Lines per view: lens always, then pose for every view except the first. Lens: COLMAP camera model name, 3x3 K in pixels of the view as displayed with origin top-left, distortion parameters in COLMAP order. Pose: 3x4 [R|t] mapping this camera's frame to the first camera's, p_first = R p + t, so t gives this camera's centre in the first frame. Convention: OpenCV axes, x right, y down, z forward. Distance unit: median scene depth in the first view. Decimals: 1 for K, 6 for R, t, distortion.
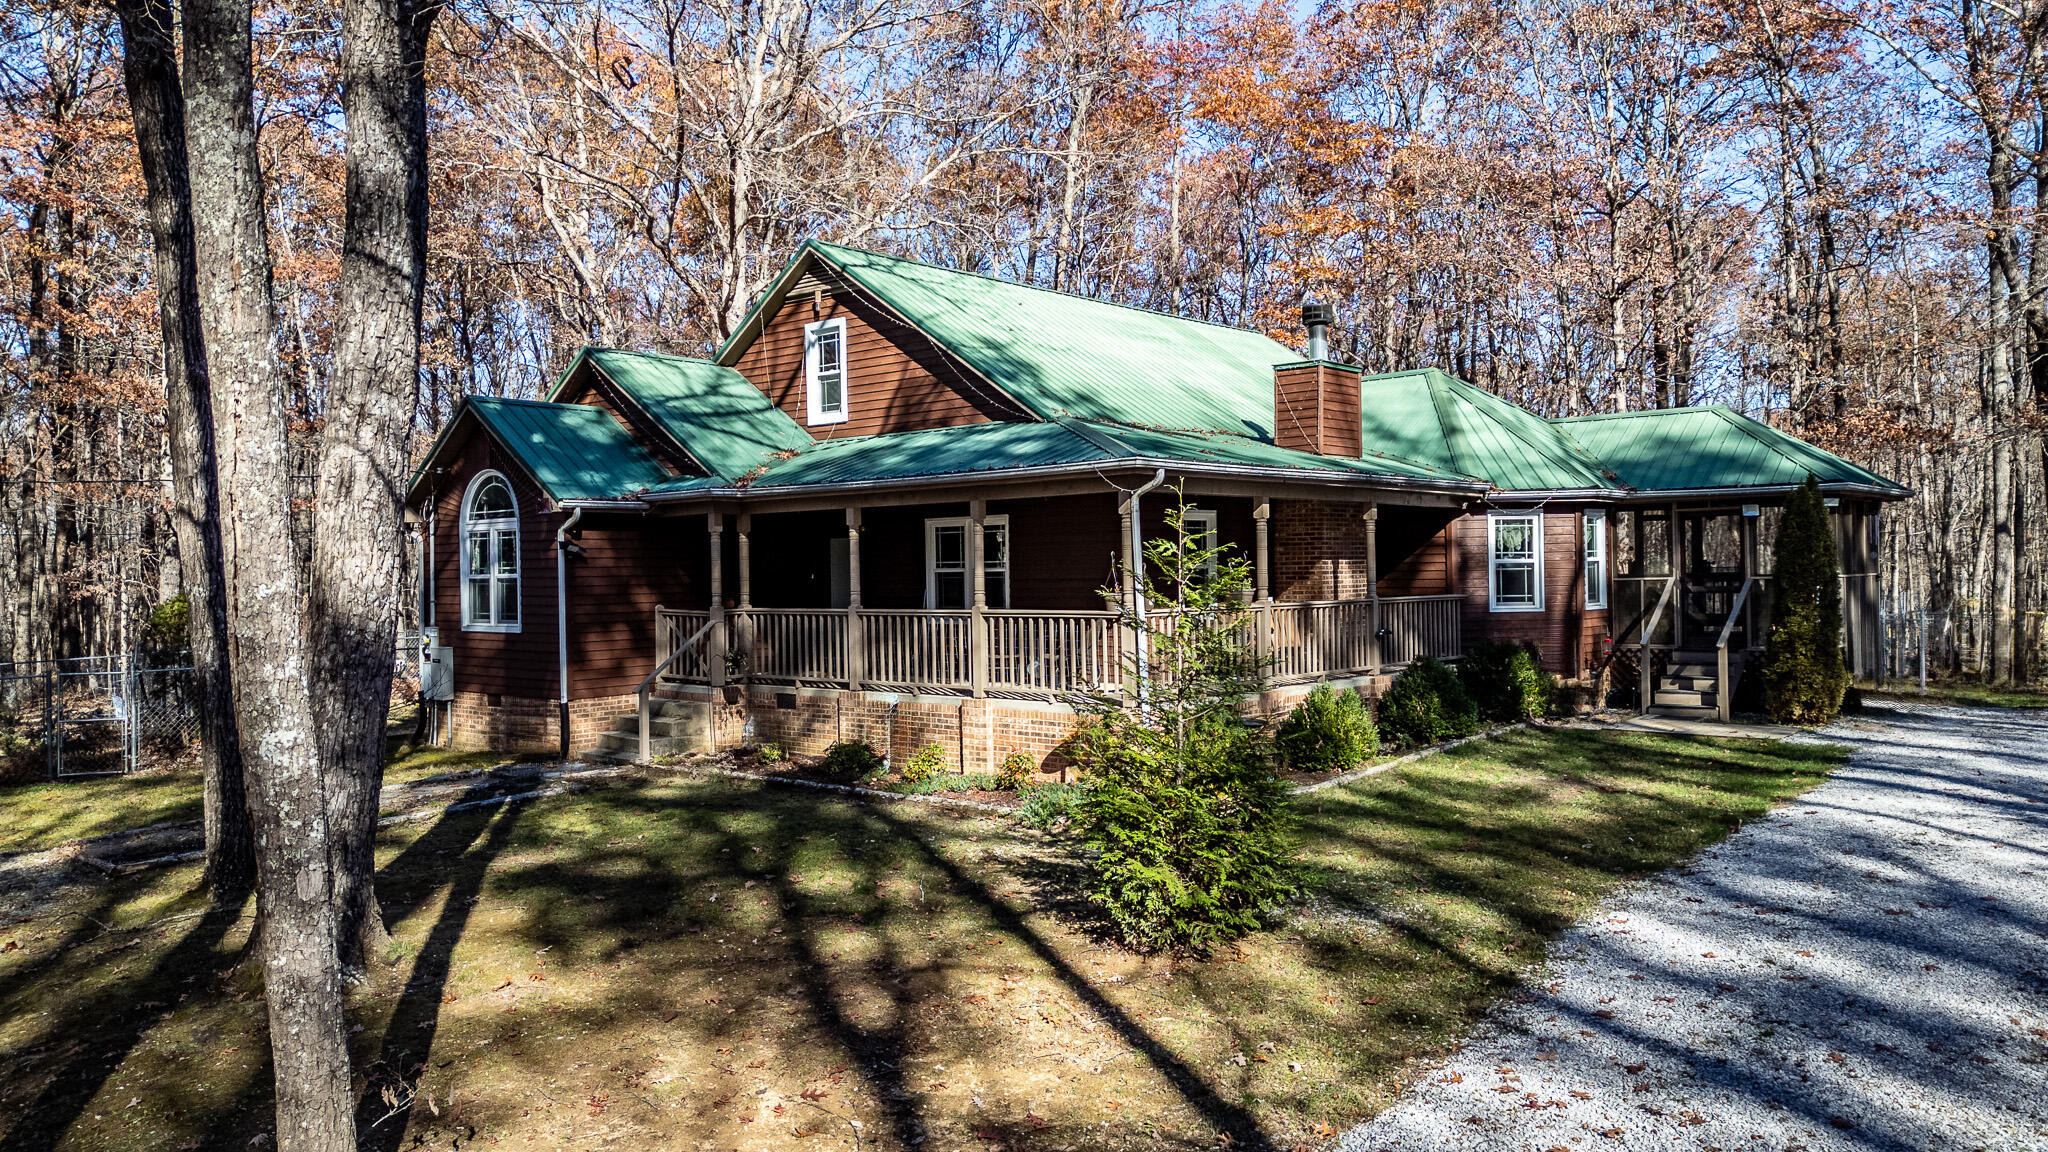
lens RADIAL K [[1389.1, 0, 1035.6], [0, 1389.1, 588.0], [0, 0, 1]] dist [0.050492, -0.002734]
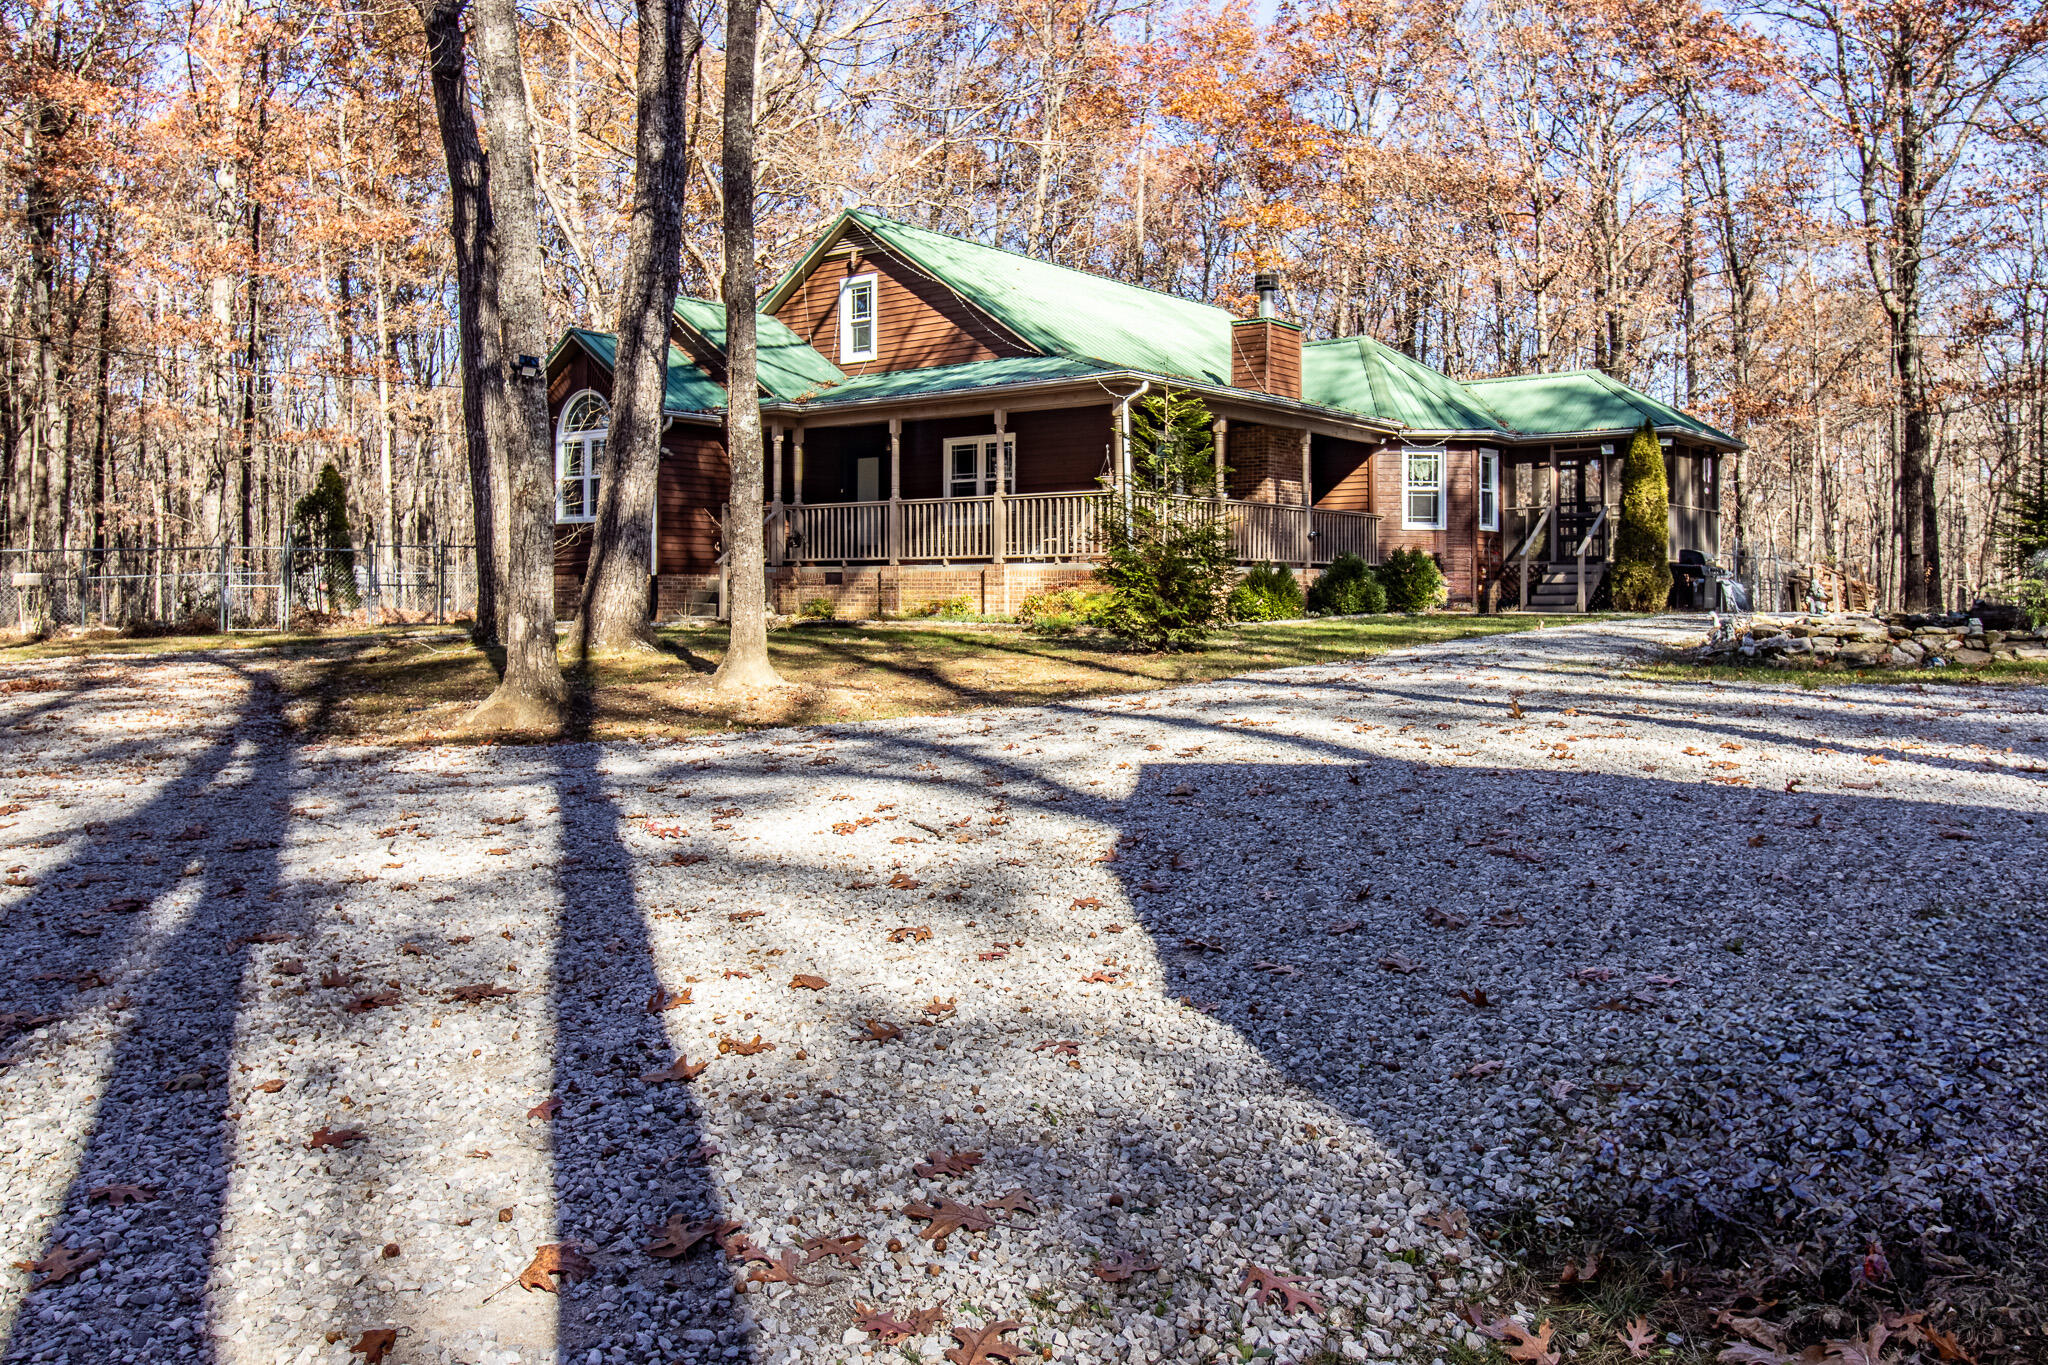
lens RADIAL K [[1589.0, 0, 1020.1], [0, 1589.0, 599.3], [0, 0, 1]] dist [0.013201, 0.003881]
pose [[0.999021, 0.021339, 0.038758, -0.059707], [-0.020535, 0.999568, -0.021014, 0.111179], [-0.039189, 0.020197, 0.999028, -0.364362]]
